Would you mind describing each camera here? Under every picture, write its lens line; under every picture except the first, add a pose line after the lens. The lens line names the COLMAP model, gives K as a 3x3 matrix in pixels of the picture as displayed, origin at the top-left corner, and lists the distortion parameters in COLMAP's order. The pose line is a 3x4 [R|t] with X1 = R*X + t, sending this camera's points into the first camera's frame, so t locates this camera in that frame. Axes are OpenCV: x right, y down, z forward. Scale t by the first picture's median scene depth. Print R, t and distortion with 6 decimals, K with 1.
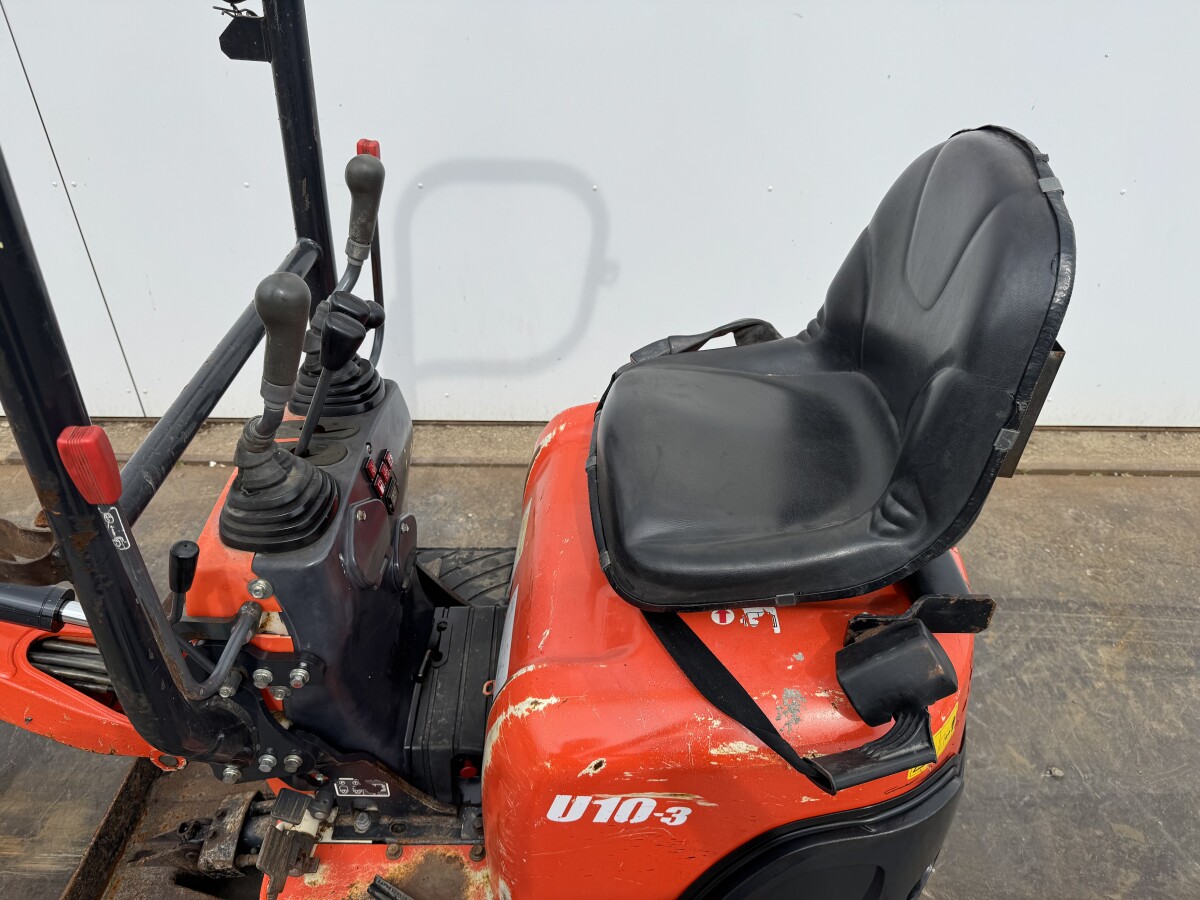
lens RADIAL K [[845.1, 0, 614.3], [0, 845.1, 481.3], [0, 0, 1]] dist [0.046892, -0.063396]
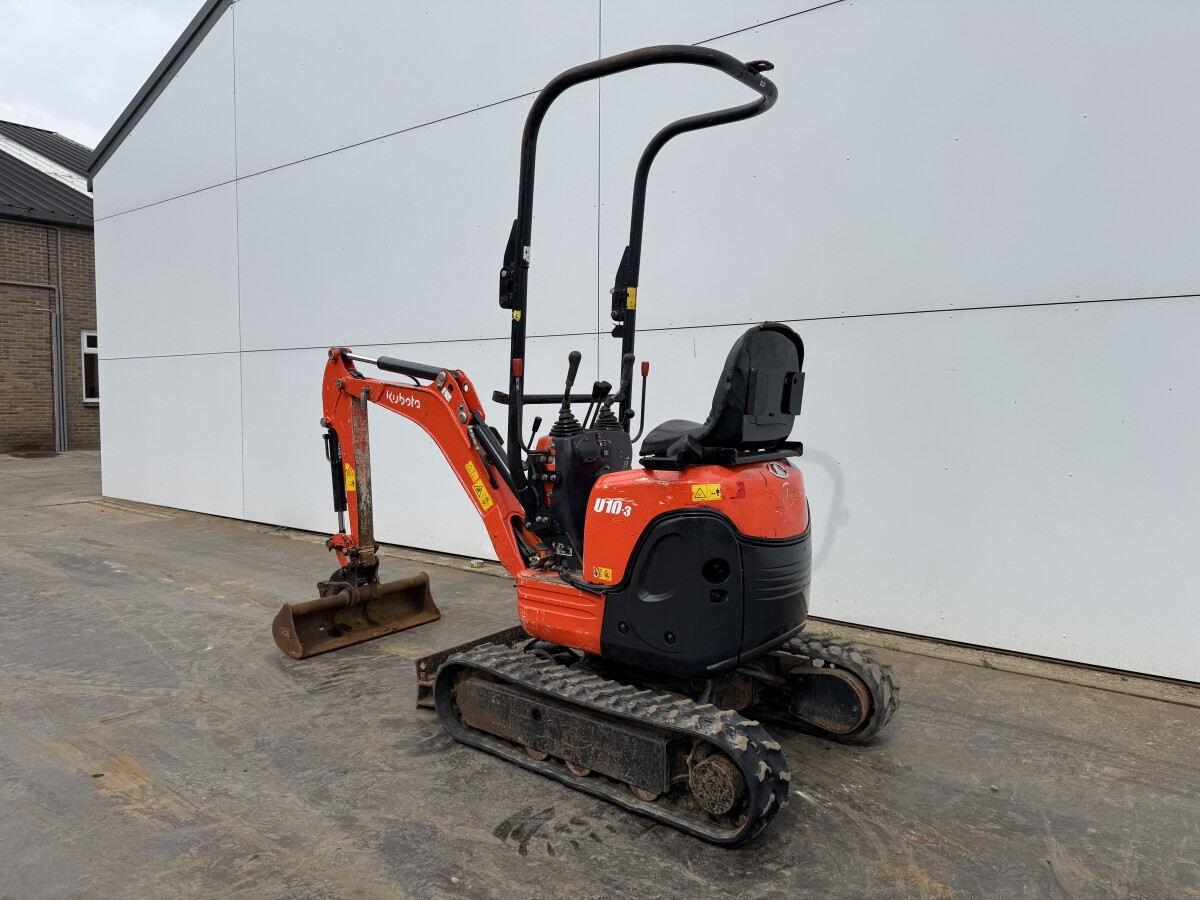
lens RADIAL K [[845.1, 0, 603.1], [0, 845.1, 440.0], [0, 0, 1]] dist [0.046892, -0.063396]
pose [[0.794728, 0.020467, -0.606621, 1.284187], [-0.360972, 0.819417, -0.445259, 1.103184], [0.487962, 0.572833, 0.658601, -0.803895]]
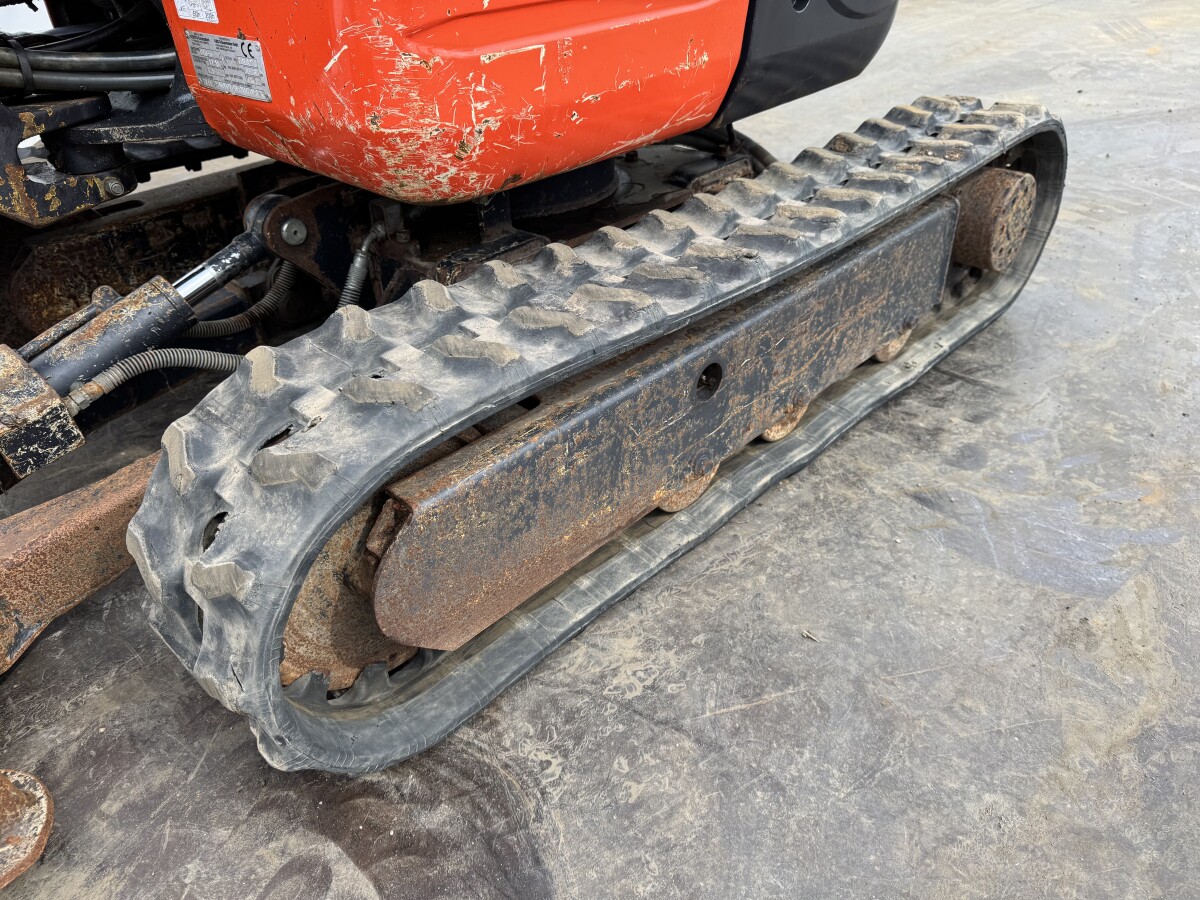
lens RADIAL K [[845.1, 0, 586.9], [0, 845.1, 444.9], [0, 0, 1]] dist [0.046892, -0.063396]
pose [[0.670490, -0.441934, 0.595934, -0.666415], [0.488357, 0.867575, 0.093924, 0.702322], [-0.558525, 0.228053, 0.797522, 0.512244]]
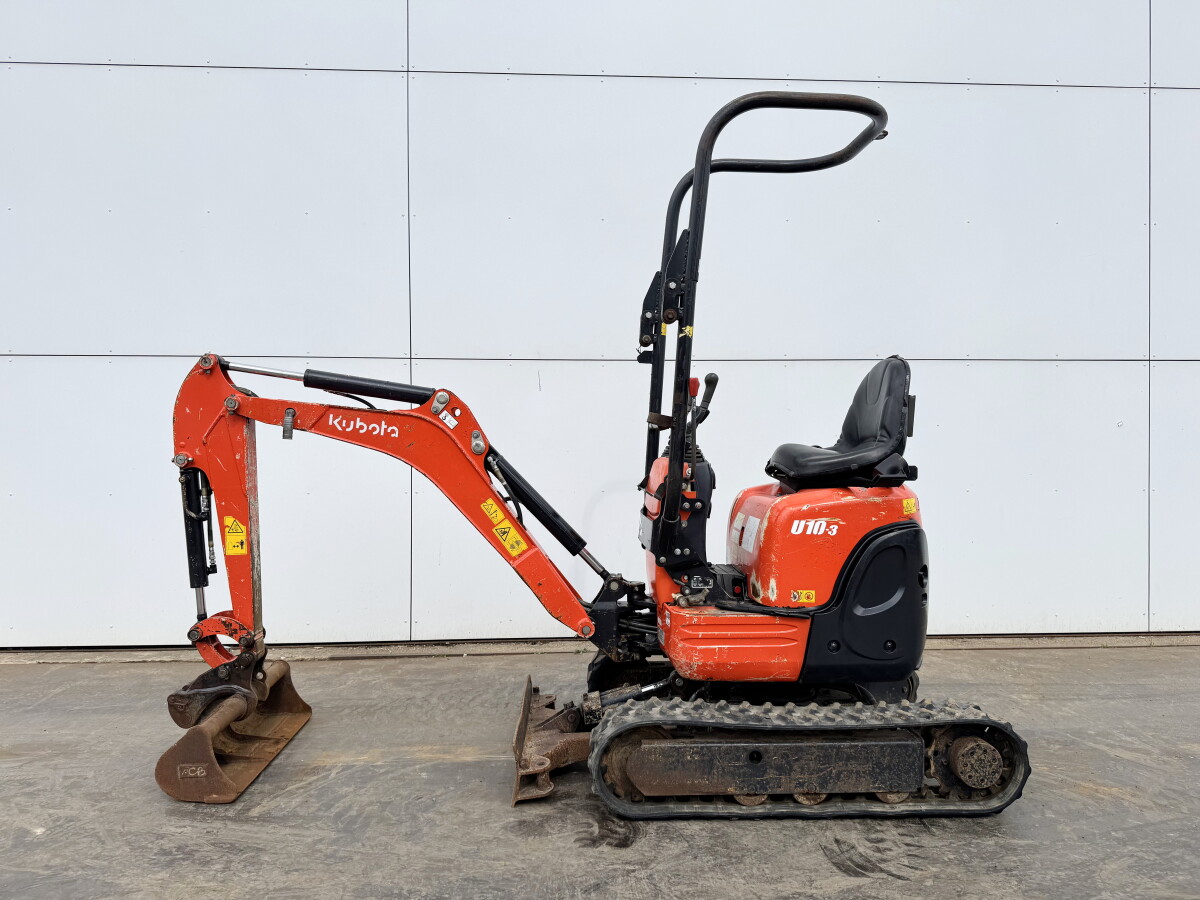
lens RADIAL K [[845.1, 0, 599.7], [0, 845.1, 459.1], [0, 0, 1]] dist [0.046892, -0.063396]
pose [[0.997771, -0.014642, 0.065103, -0.684579], [0.050573, 0.802425, -0.594606, 1.401447], [-0.043534, 0.596573, 0.801377, -1.103887]]
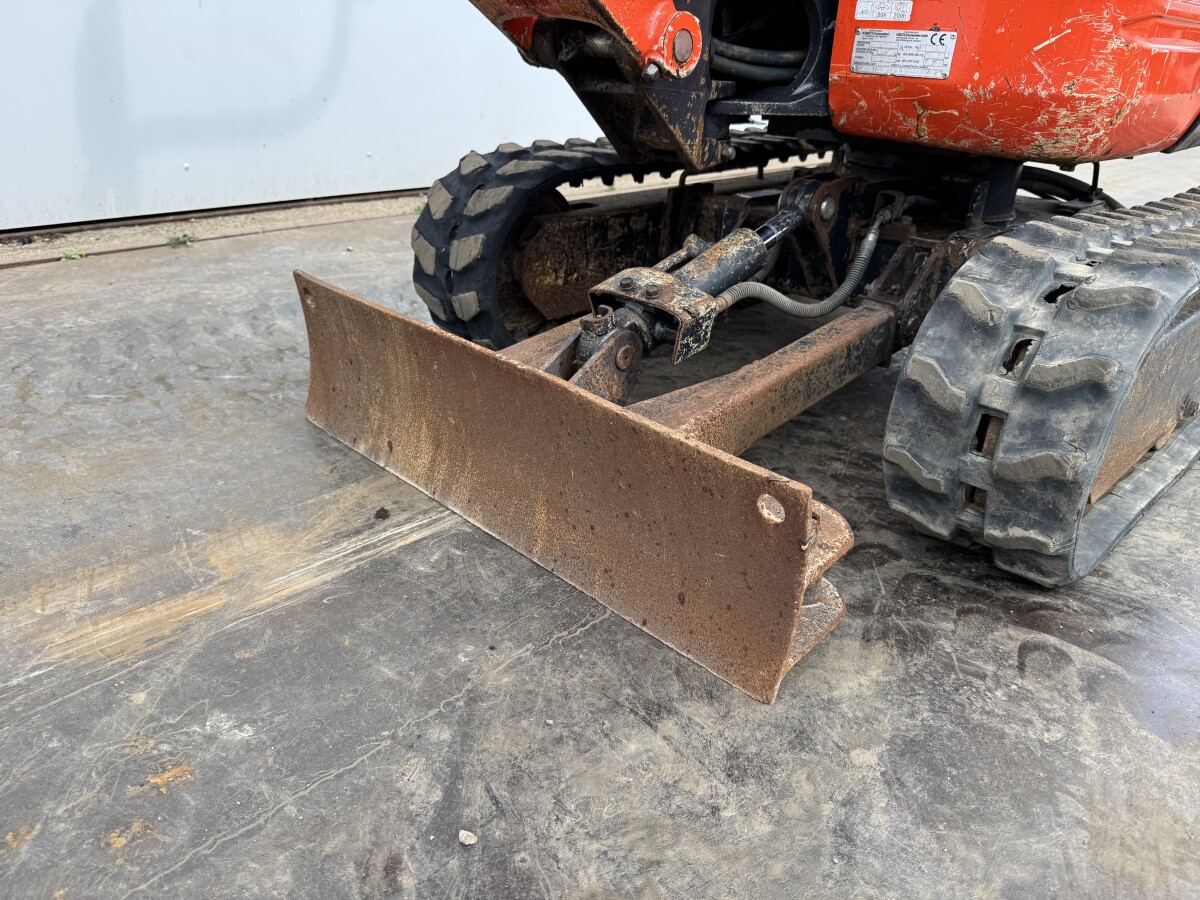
lens RADIAL K [[845.1, 0, 601.7], [0, 845.1, 450.6], [0, 0, 1]] dist [0.046892, -0.063396]
pose [[0.677769, -0.301480, 0.670625, -1.168491], [0.428635, 0.903067, -0.027226, 0.640003], [-0.597412, 0.305907, 0.741296, 0.755444]]
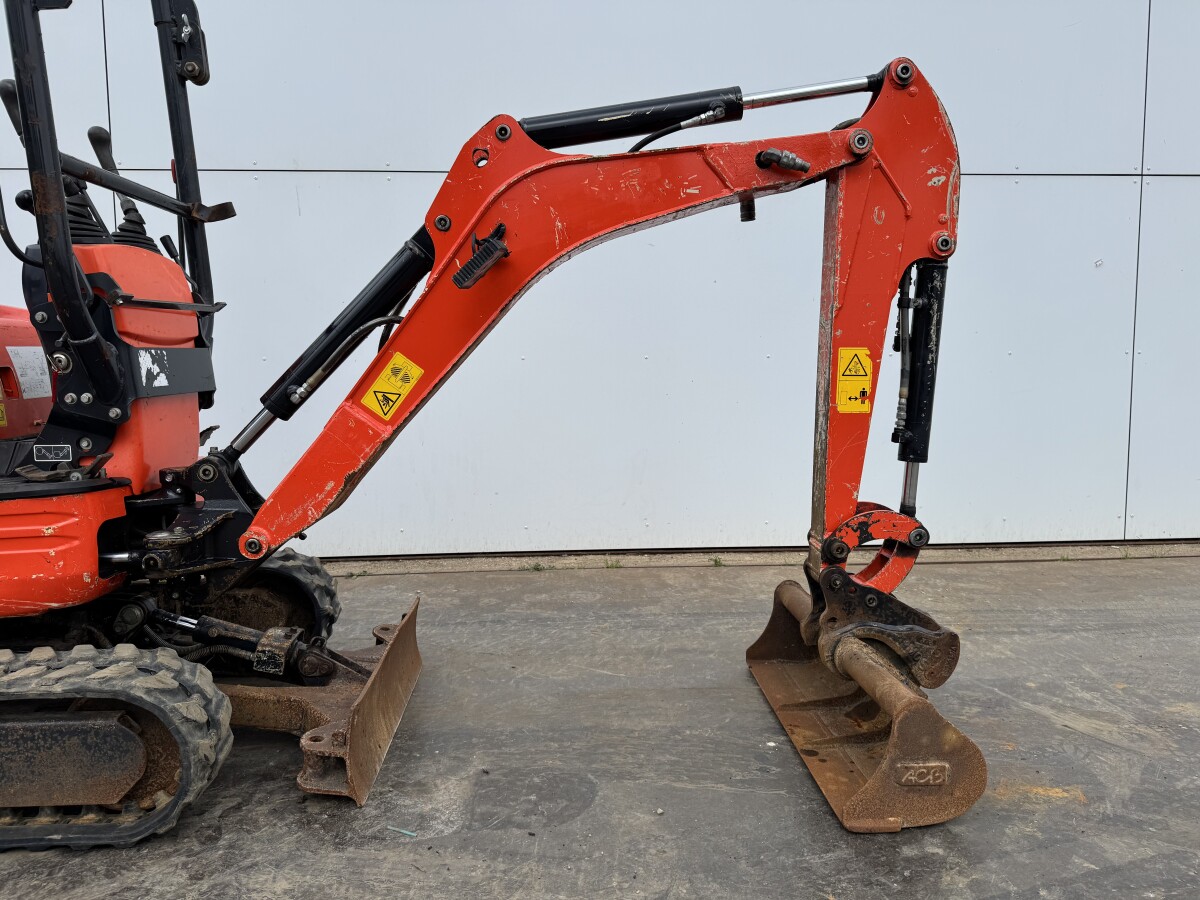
lens RADIAL K [[845.1, 0, 594.3], [0, 845.1, 458.6], [0, 0, 1]] dist [0.046892, -0.063396]
pose [[0.996806, -0.029002, 0.074403, 0.002941], [0.063635, 0.851378, -0.520679, 1.037437], [-0.048244, 0.523751, 0.850504, -0.211440]]
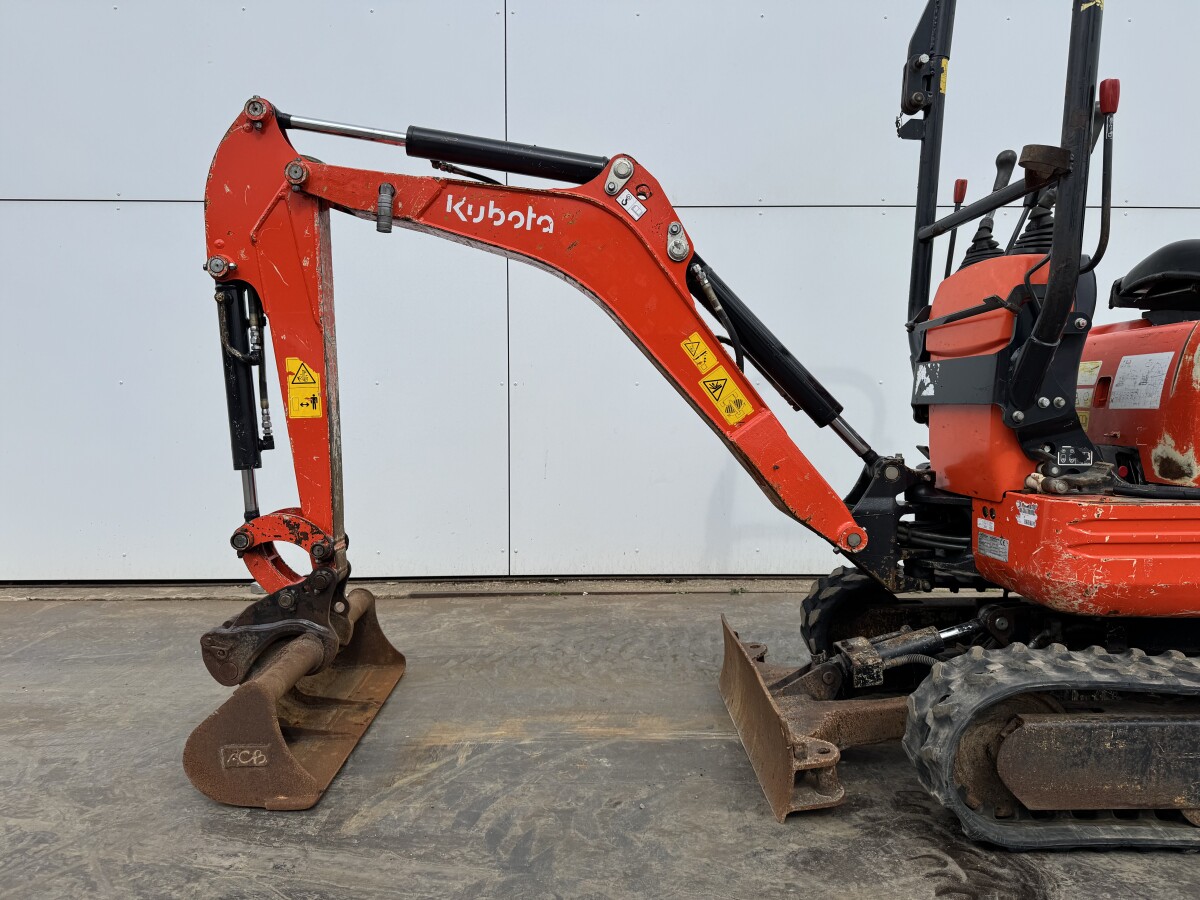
lens RADIAL K [[845.1, 0, 596.4], [0, 845.1, 447.4], [0, 0, 1]] dist [0.046892, -0.063396]
pose [[0.999074, -0.013688, 0.040788, -1.095979], [0.034622, 0.818584, -0.573342, 1.077772], [-0.025540, 0.574223, 0.818300, -0.203813]]
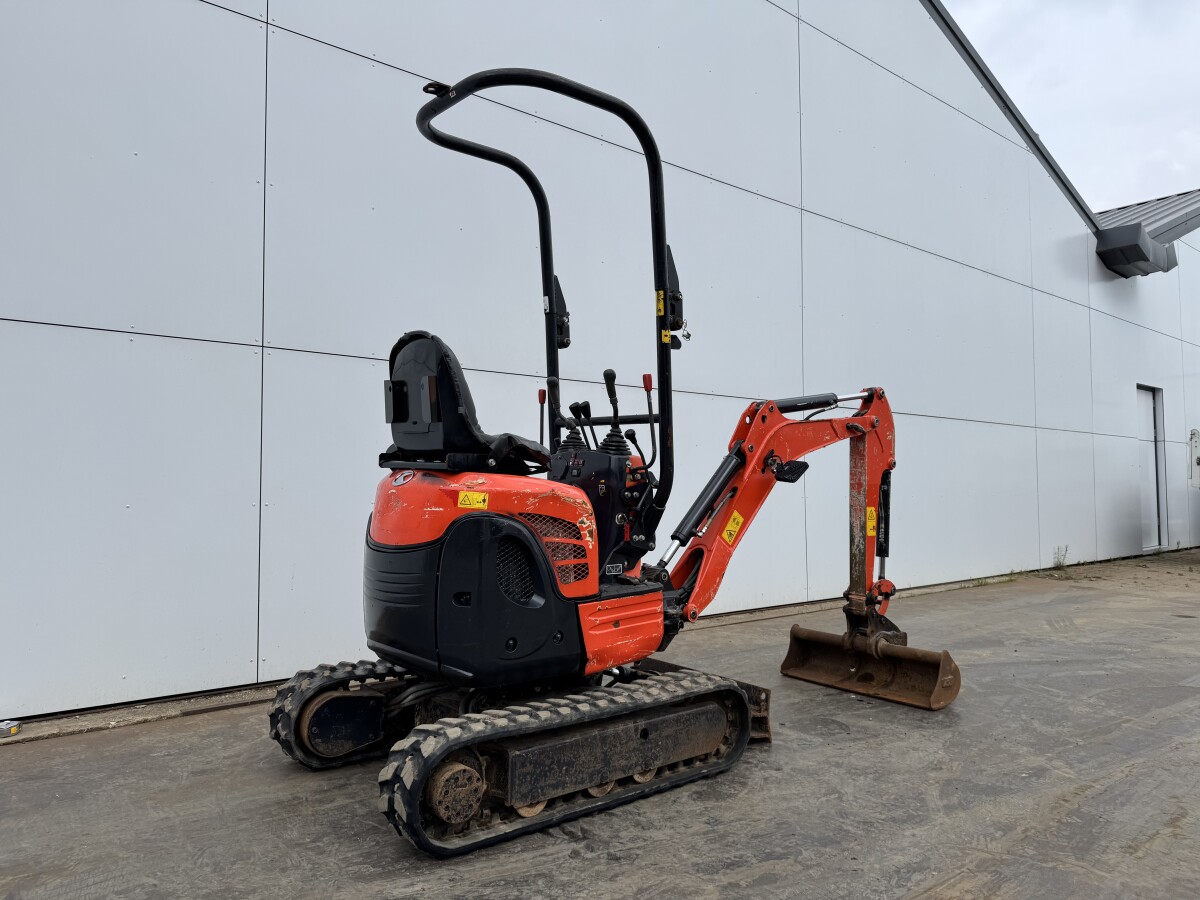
lens RADIAL K [[845.1, 0, 602.3], [0, 845.1, 432.3], [0, 0, 1]] dist [0.046892, -0.063396]
pose [[0.752444, 0.030447, 0.657952, -2.379786], [0.406044, 0.765091, -0.499764, 1.152126], [-0.518609, 0.643202, 0.563326, -0.598892]]
